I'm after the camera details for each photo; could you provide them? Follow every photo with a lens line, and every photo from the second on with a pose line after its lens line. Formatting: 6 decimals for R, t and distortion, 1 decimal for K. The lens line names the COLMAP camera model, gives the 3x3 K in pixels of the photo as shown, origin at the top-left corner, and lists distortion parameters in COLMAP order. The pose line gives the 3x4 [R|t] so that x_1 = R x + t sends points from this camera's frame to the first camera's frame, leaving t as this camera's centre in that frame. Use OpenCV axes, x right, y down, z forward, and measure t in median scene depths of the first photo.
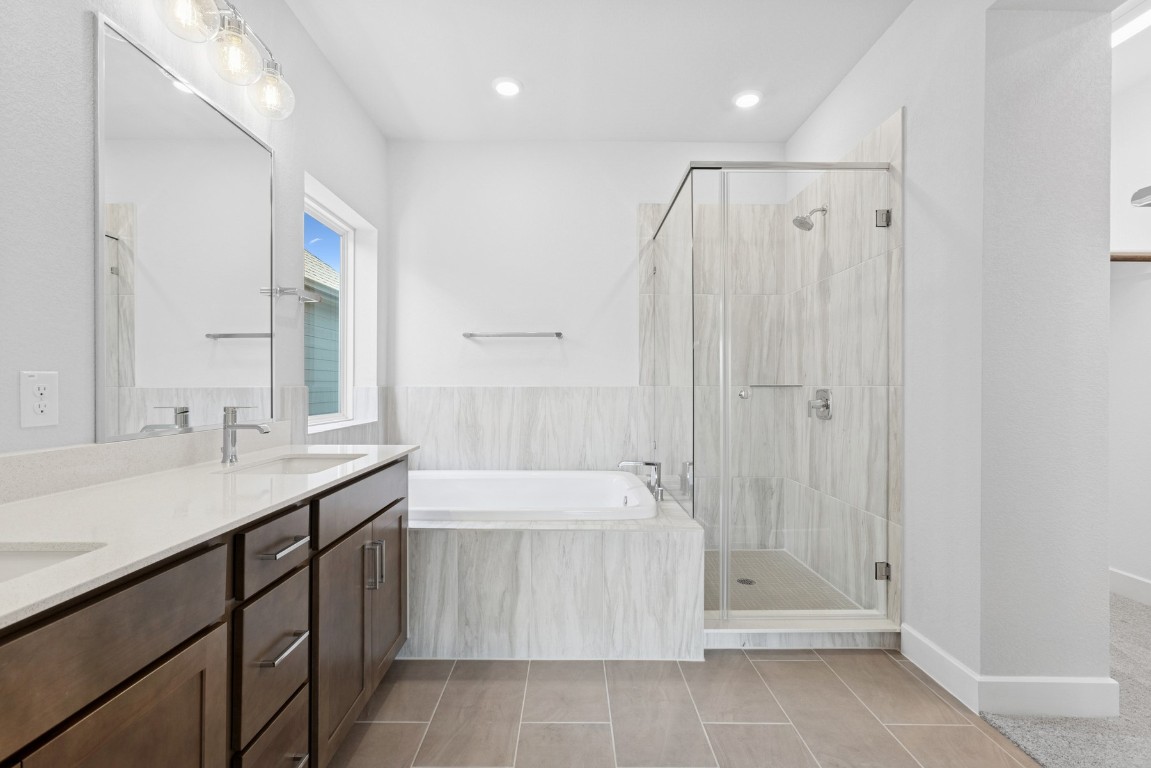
lens RADIAL K [[516.9, 0, 568.6], [0, 516.9, 386.7], [0, 0, 1]] dist [0.002708, 0.000306]
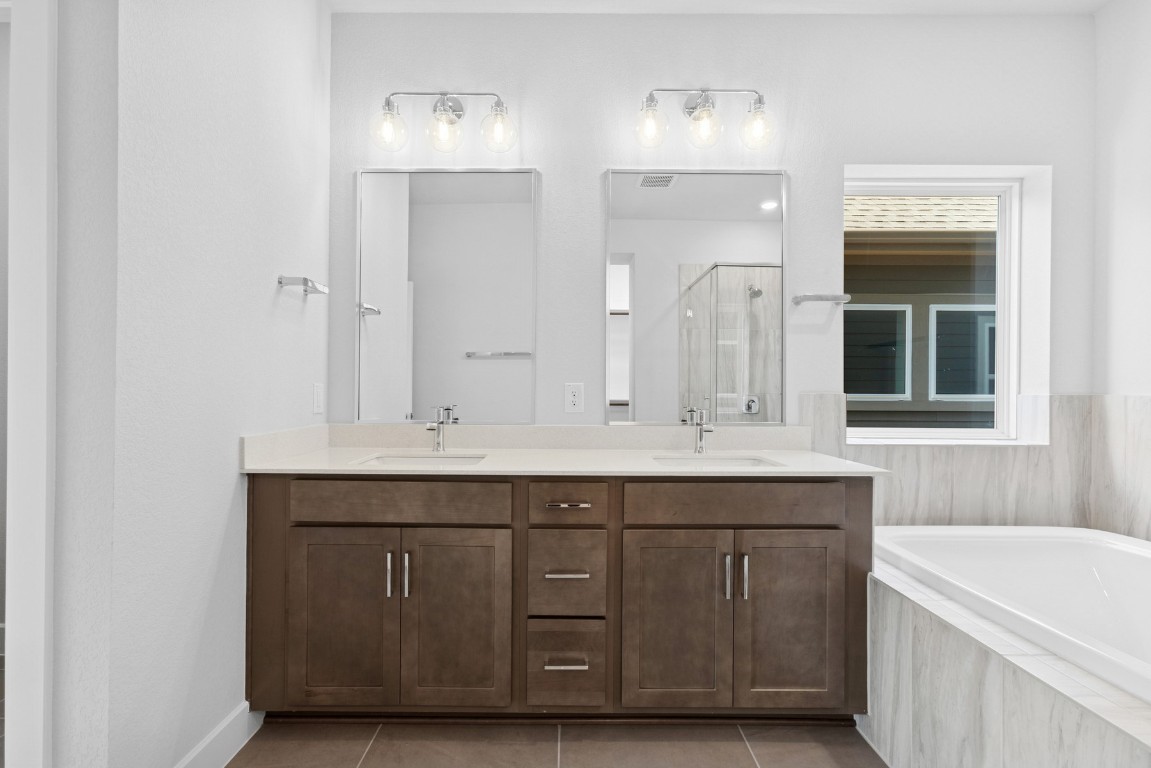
lens RADIAL K [[516.9, 0, 569.8], [0, 516.9, 388.1], [0, 0, 1]] dist [0.002708, 0.000306]
pose [[-0.009967, -0.008491, -0.999914, 0.480499], [-0.005644, 0.999948, -0.008435, 0.000985], [0.999934, 0.005560, -0.010015, 0.551495]]
